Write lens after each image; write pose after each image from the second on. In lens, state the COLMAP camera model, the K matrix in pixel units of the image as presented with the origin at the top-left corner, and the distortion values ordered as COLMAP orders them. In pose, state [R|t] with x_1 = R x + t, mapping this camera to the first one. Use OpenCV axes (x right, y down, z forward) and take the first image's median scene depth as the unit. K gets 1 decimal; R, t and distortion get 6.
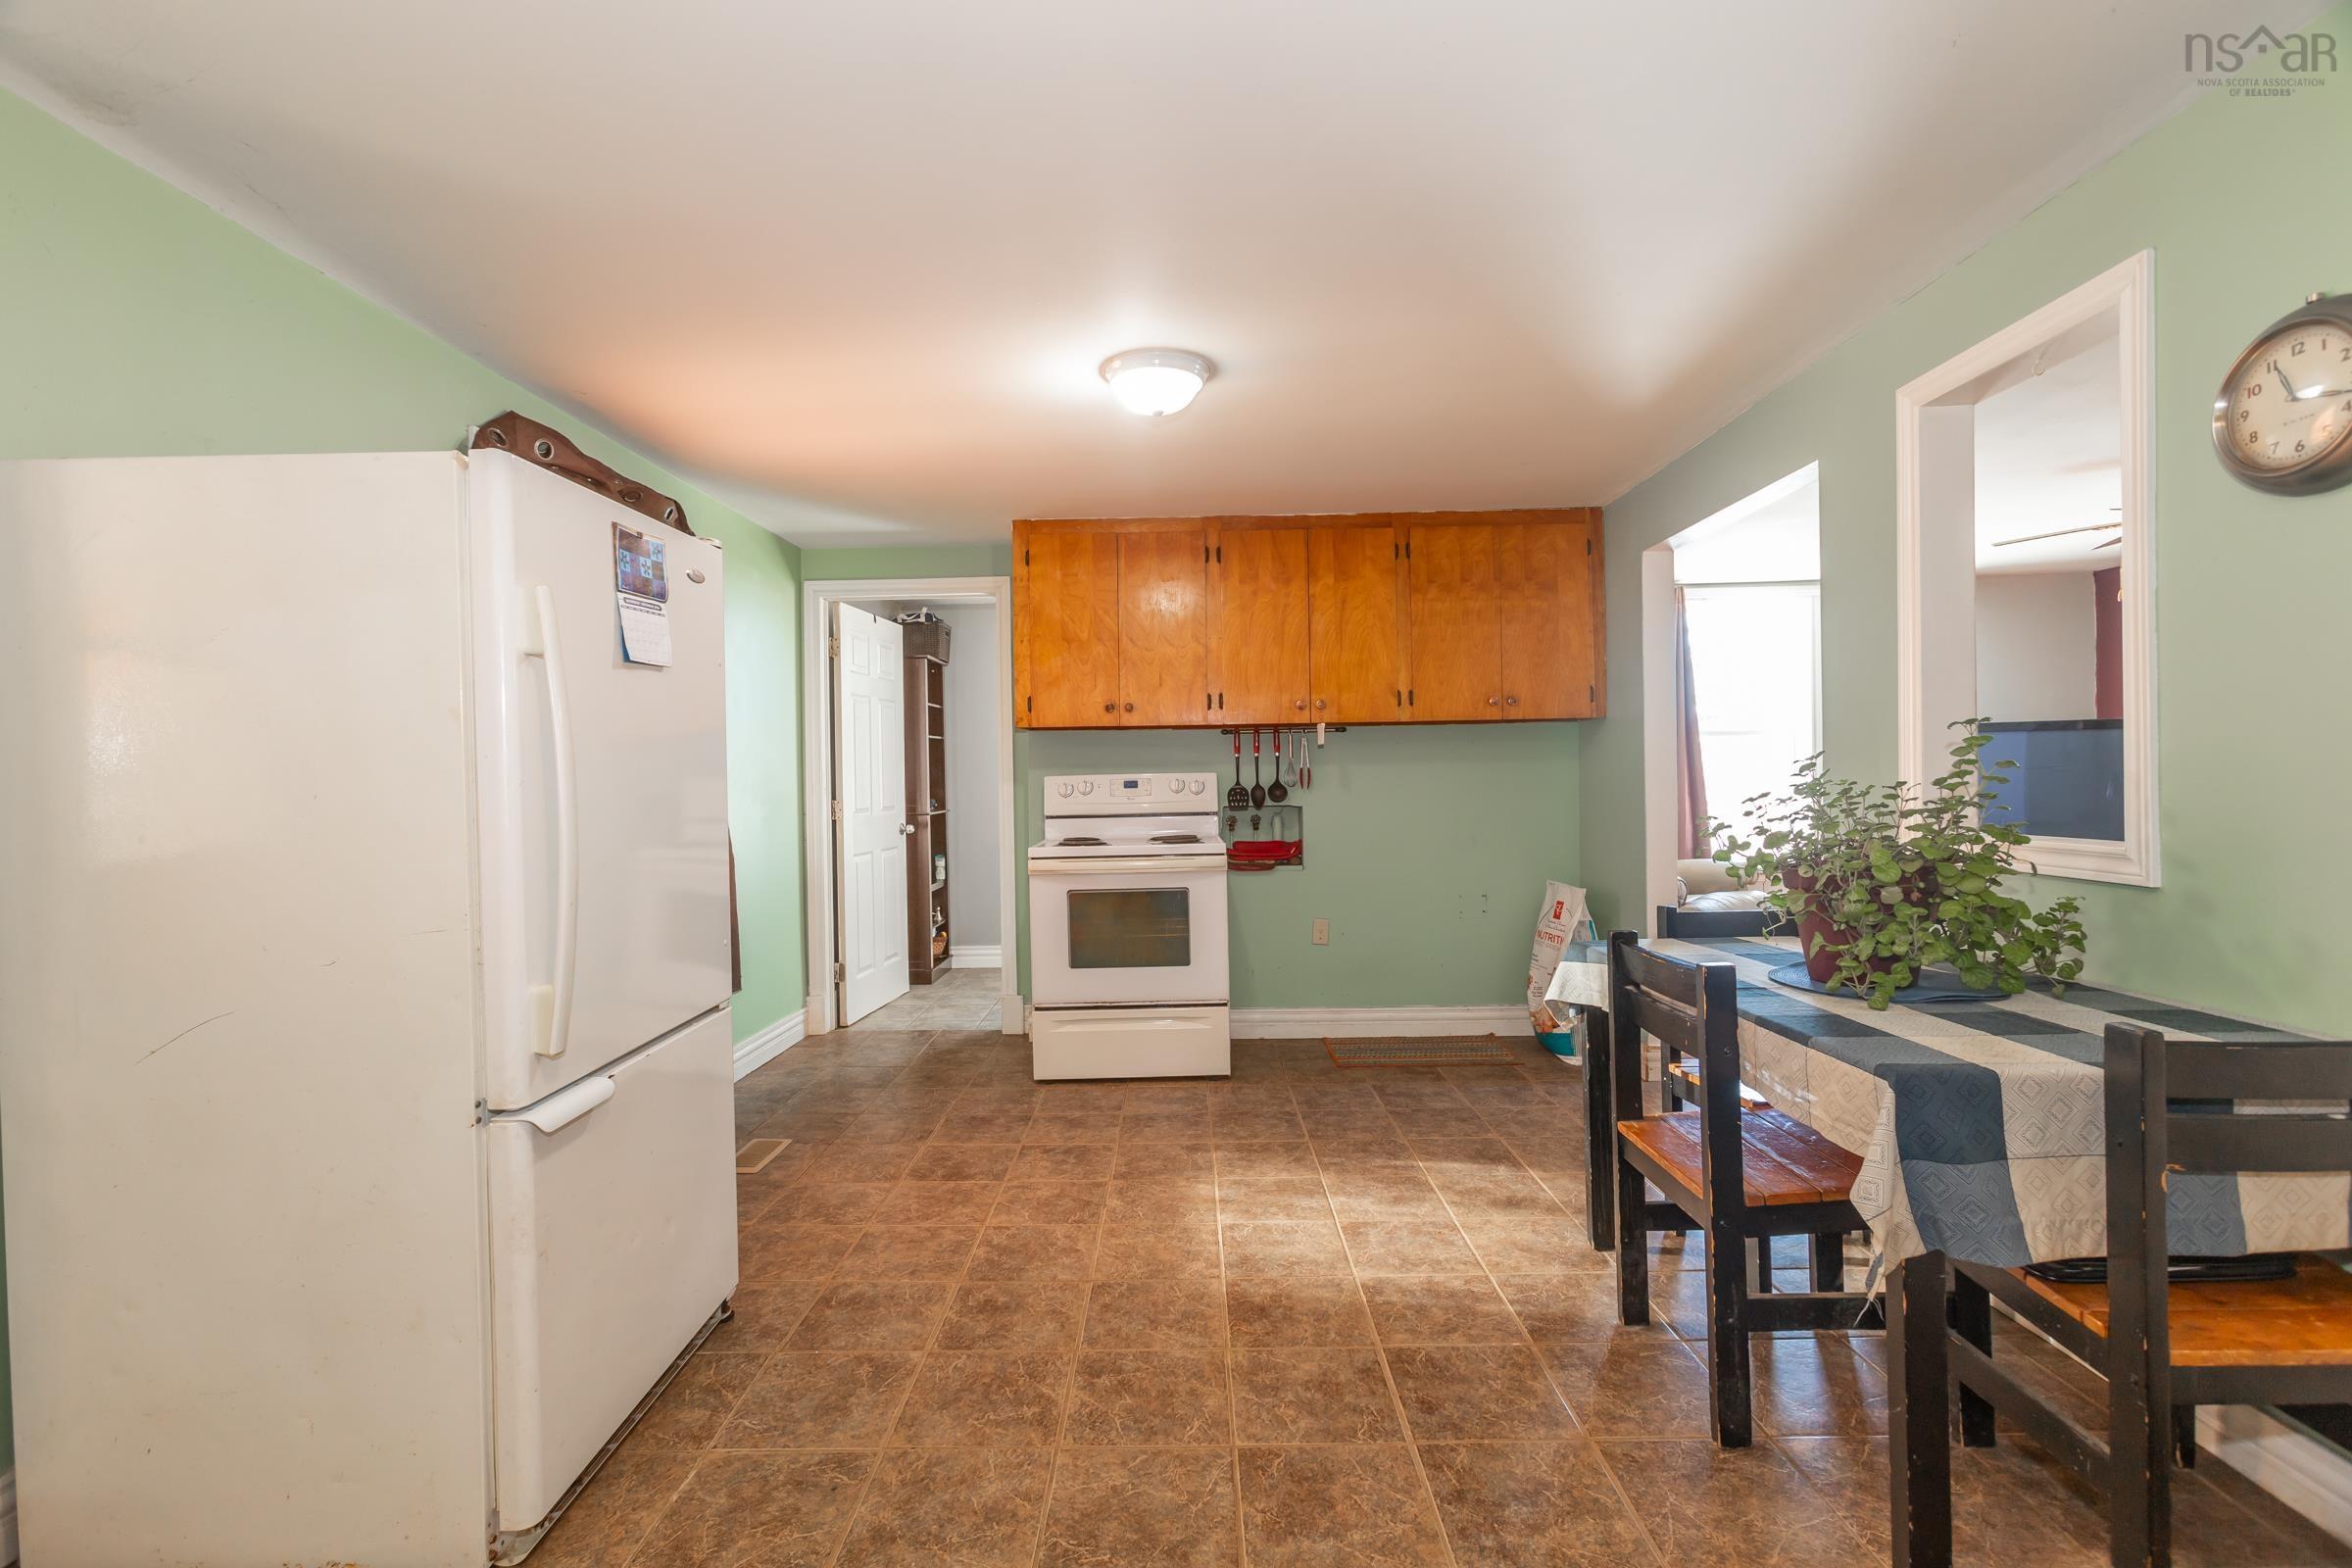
lens RADIAL K [[1050.8, 0, 1175.4], [0, 1050.8, 772.2], [0, 0, 1]] dist [-0.026969, 0.019436]
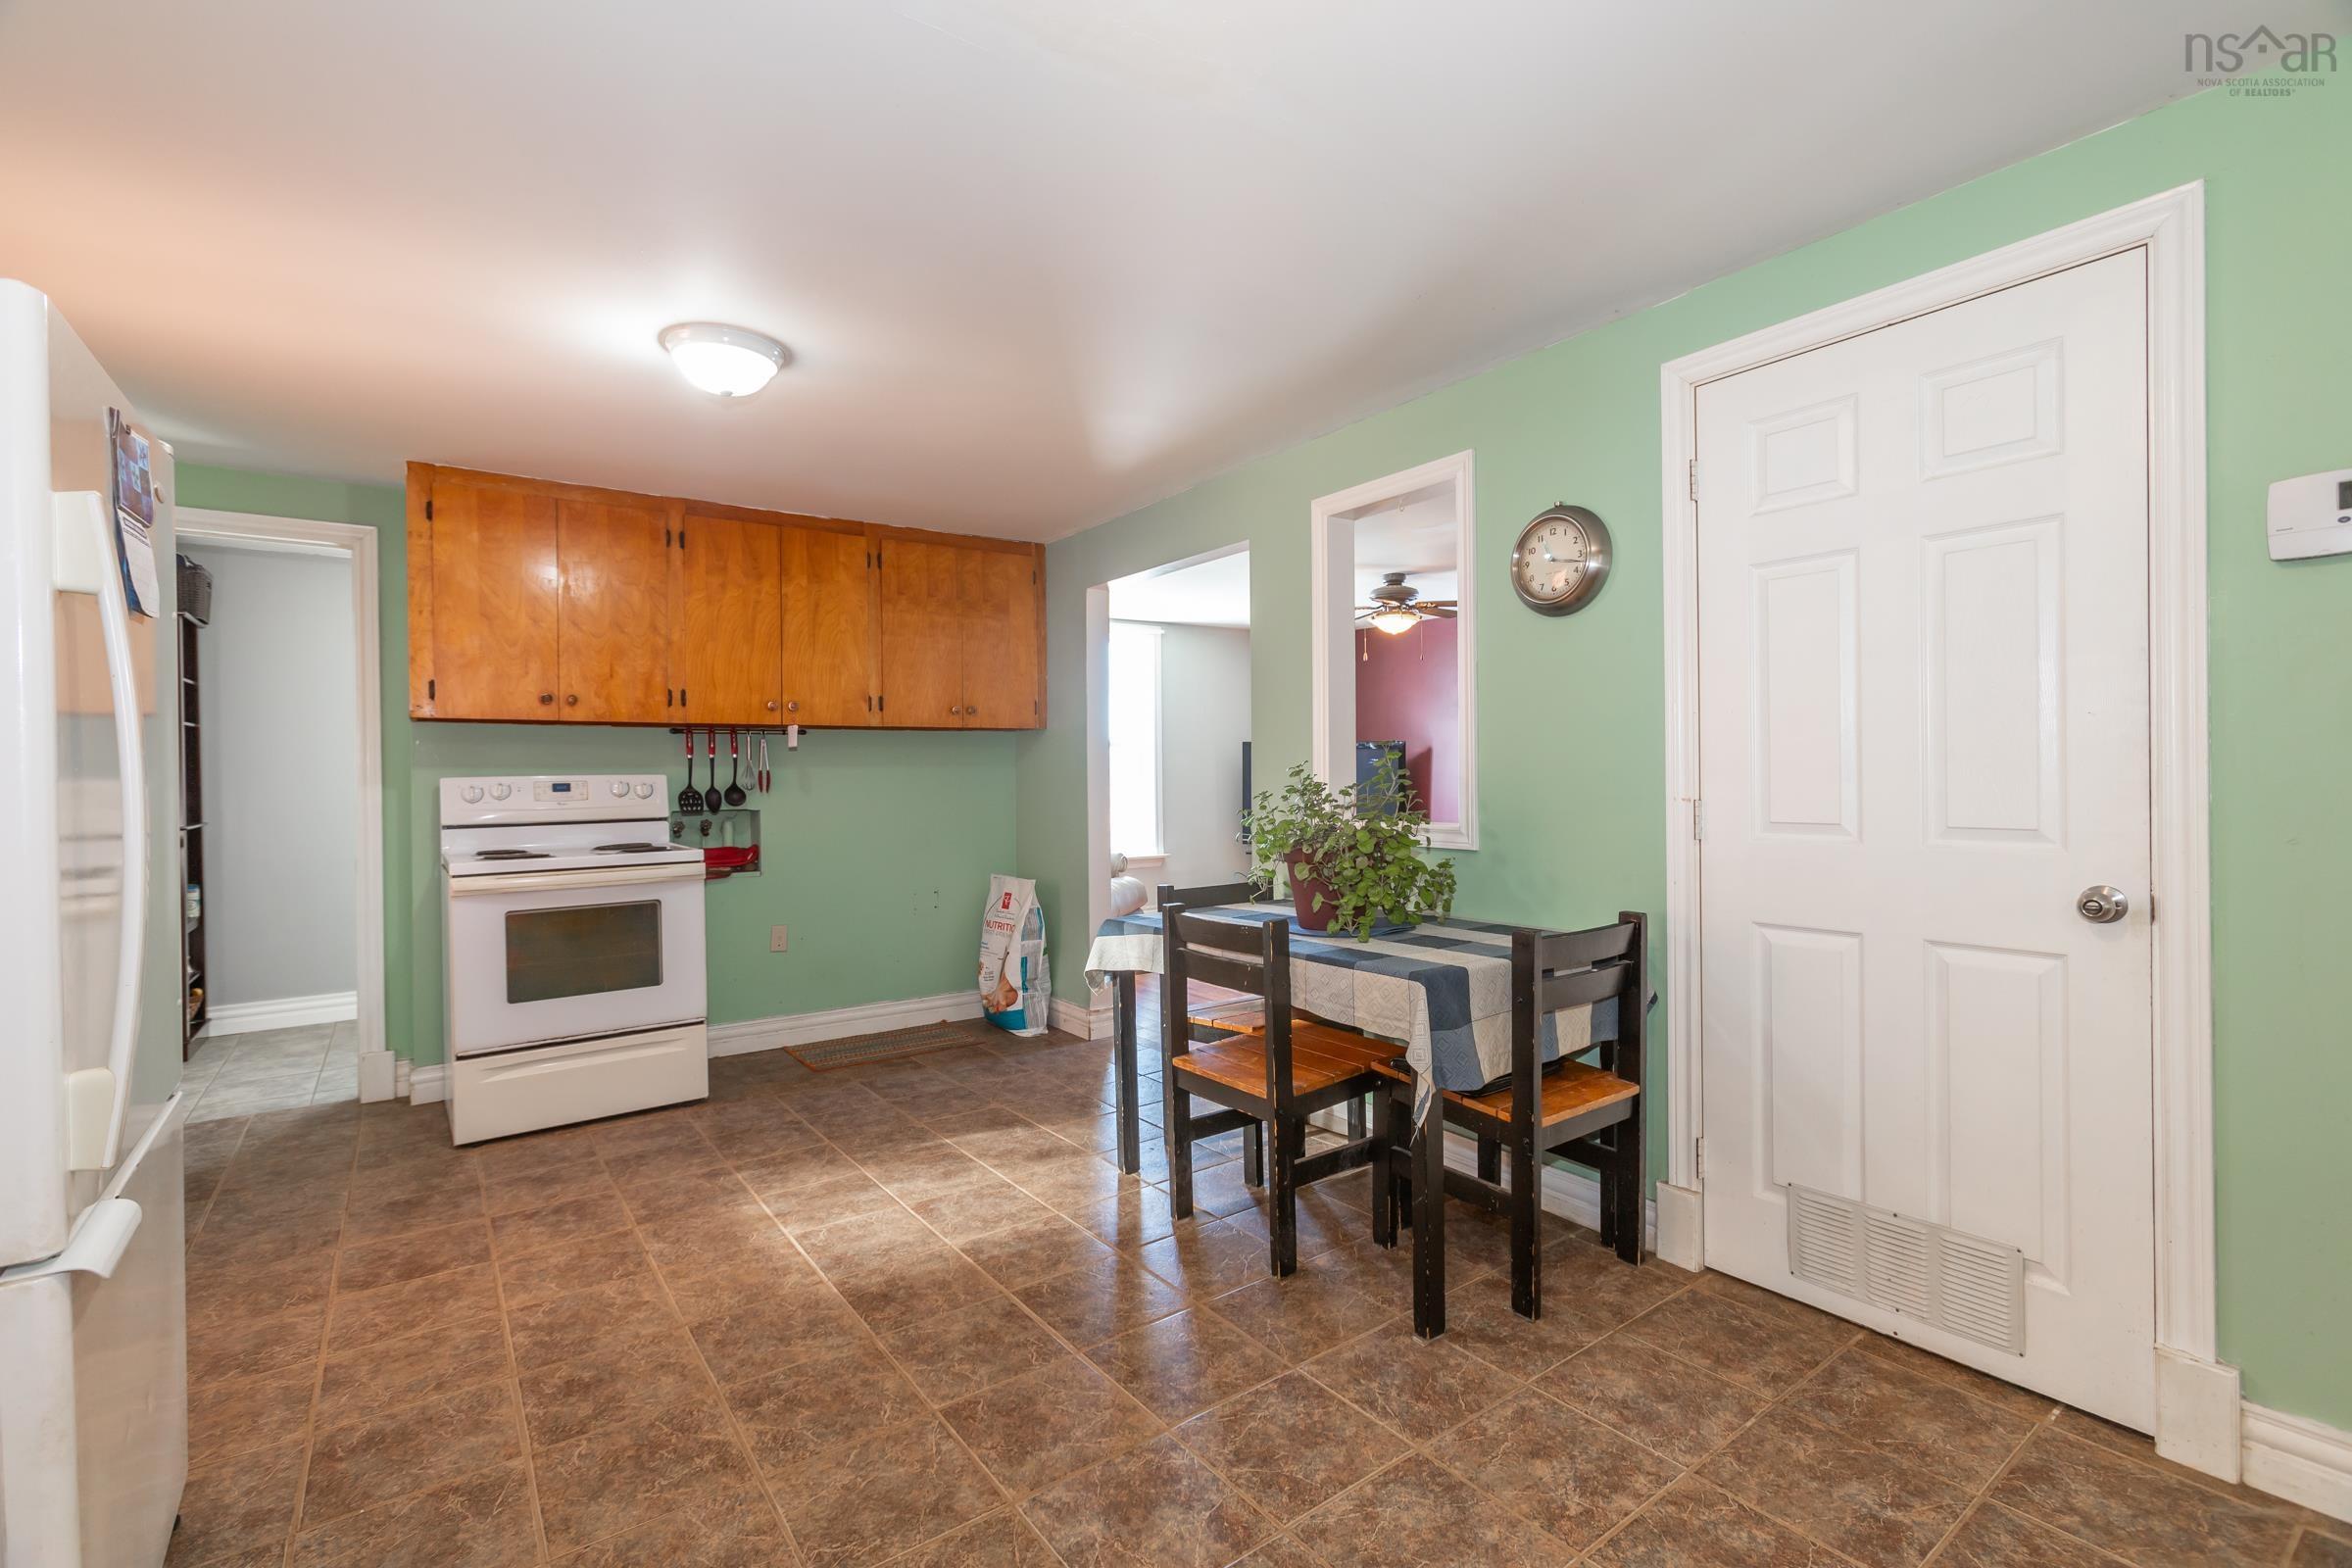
lens RADIAL K [[1041.4, 0, 1187.6], [0, 1041.4, 771.3], [0, 0, 1]] dist [-0.026410, 0.015821]
pose [[0.793539, 0.009270, 0.608449, -0.210825], [-0.005556, 0.999953, -0.007988, 0.002805], [-0.608495, 0.002958, 0.793552, 0.005880]]
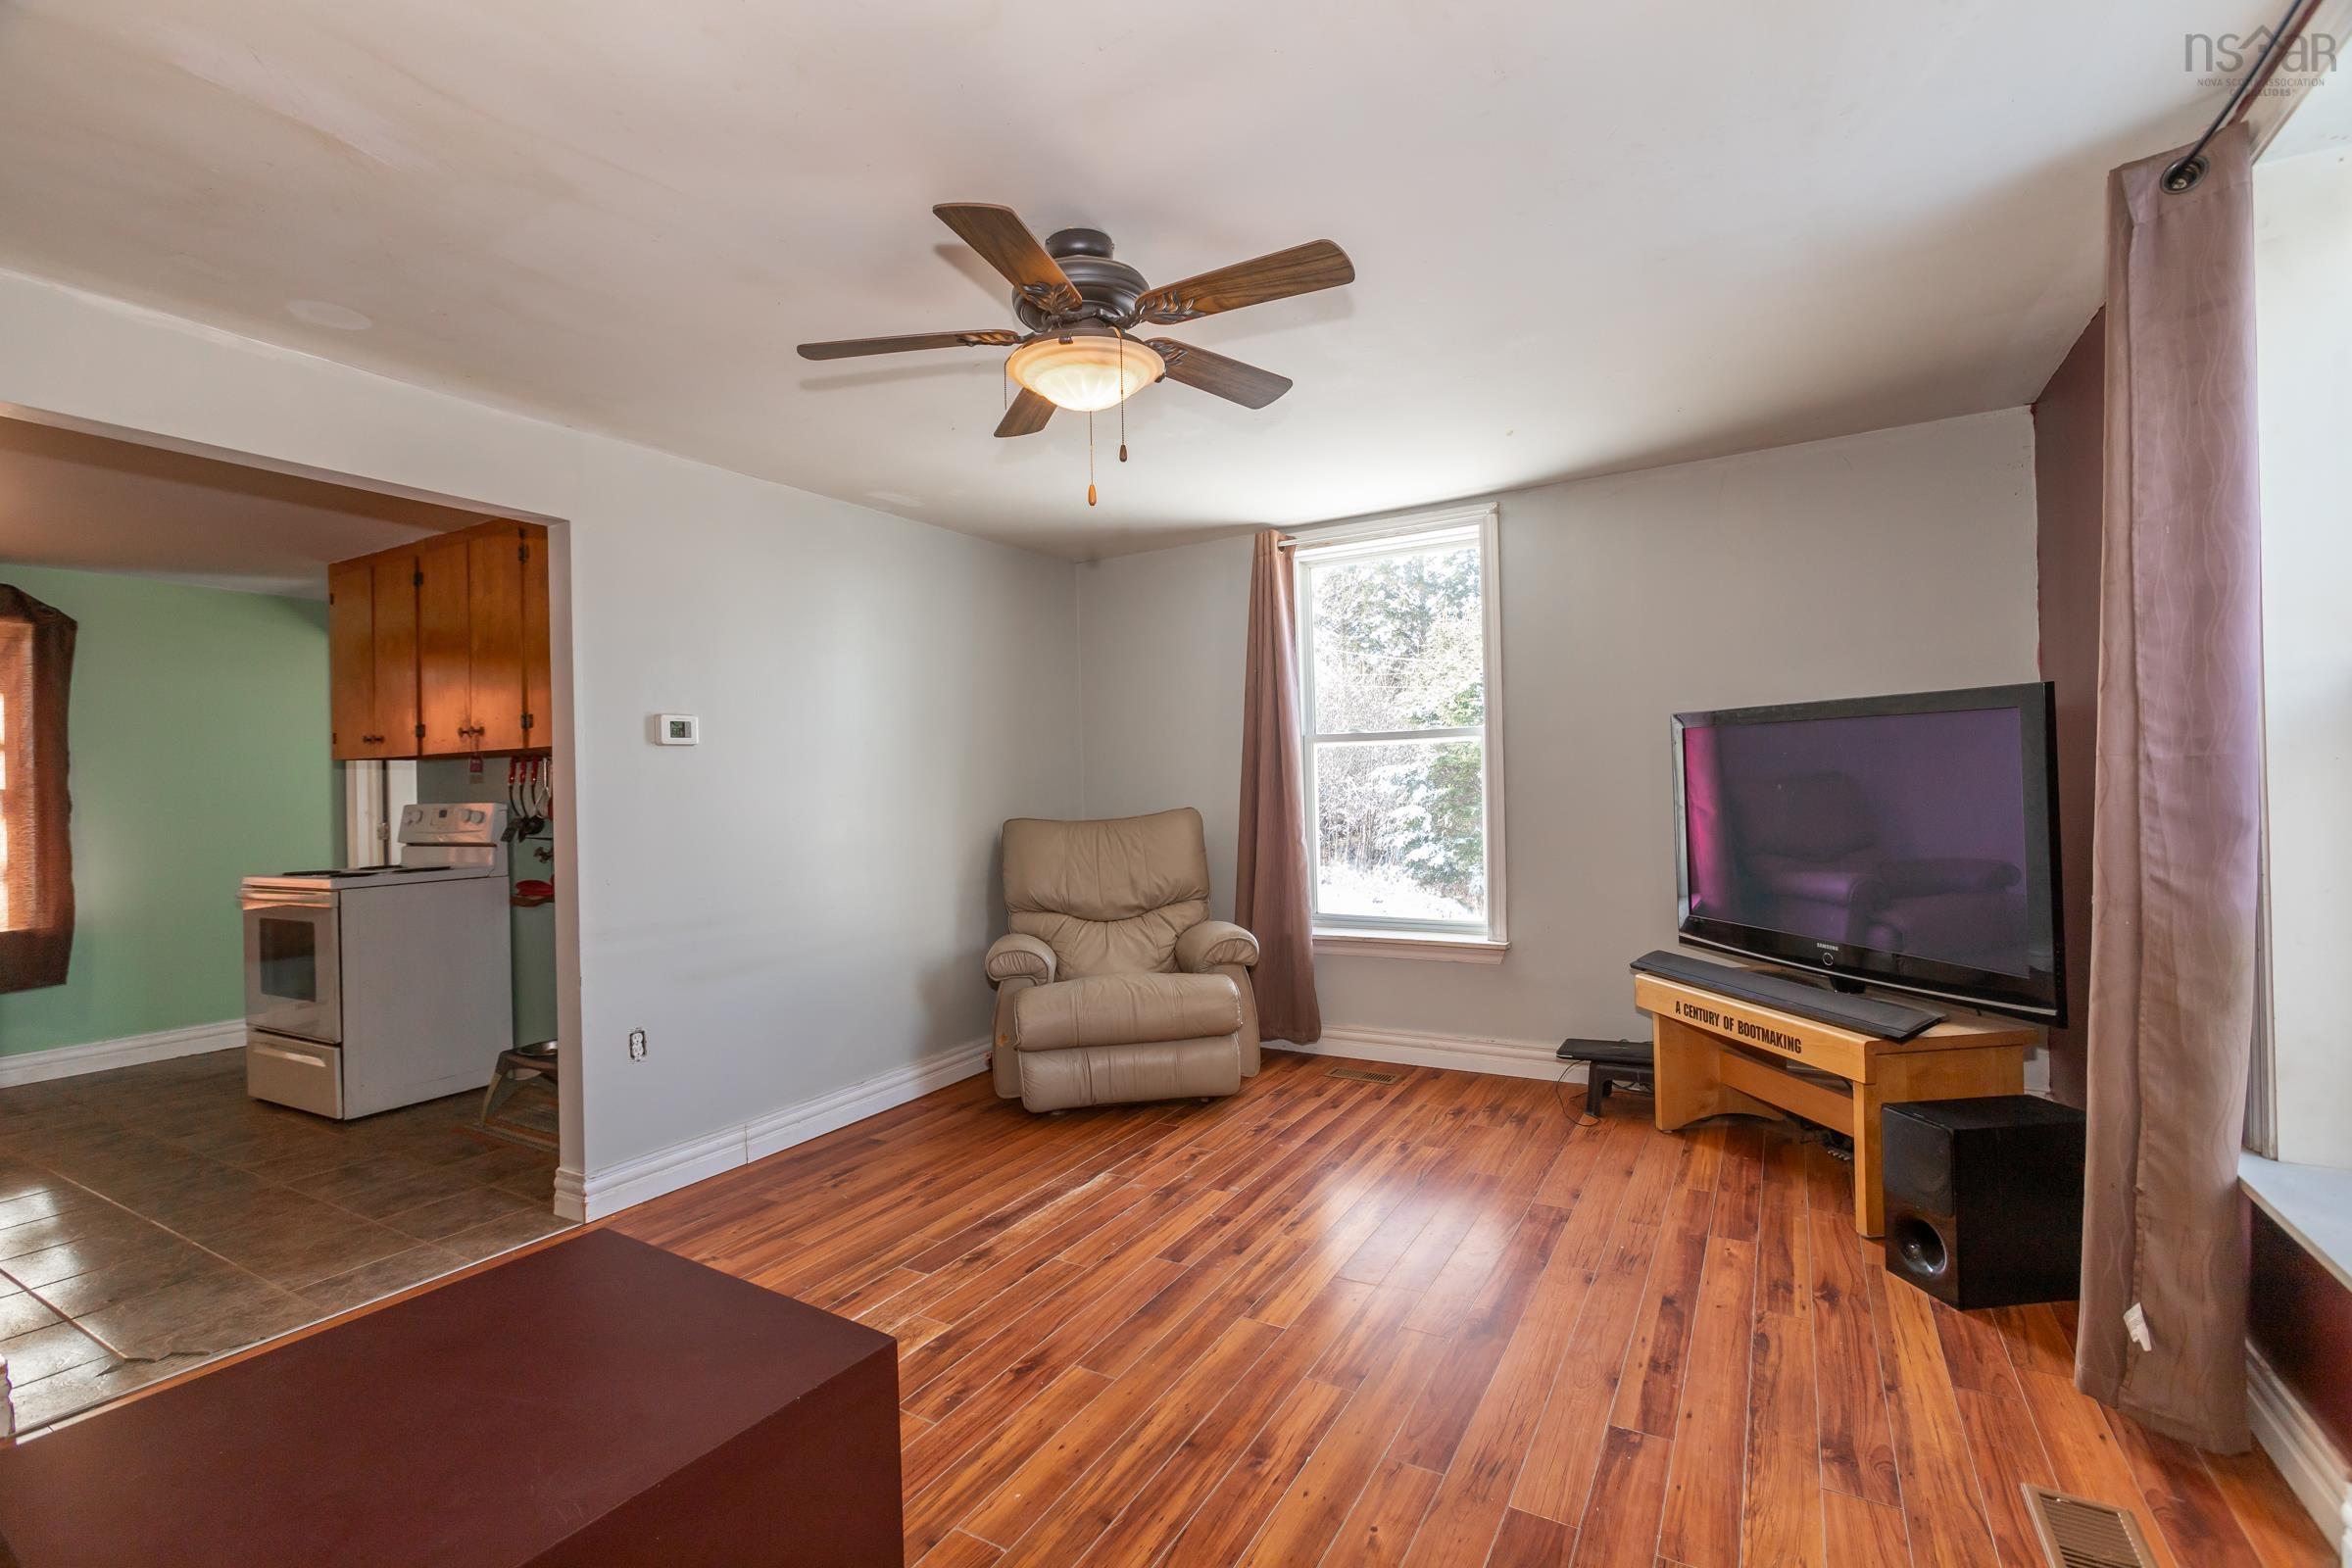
lens RADIAL K [[1041.4, 0, 1187.6], [0, 1041.4, 771.3], [0, 0, 1]] dist [-0.026410, 0.015821]
pose [[0.871601, -0.009831, -0.490117, 1.470109], [0.010531, 0.999944, -0.001329, -0.027670], [0.490103, -0.004003, 0.871656, 0.682772]]
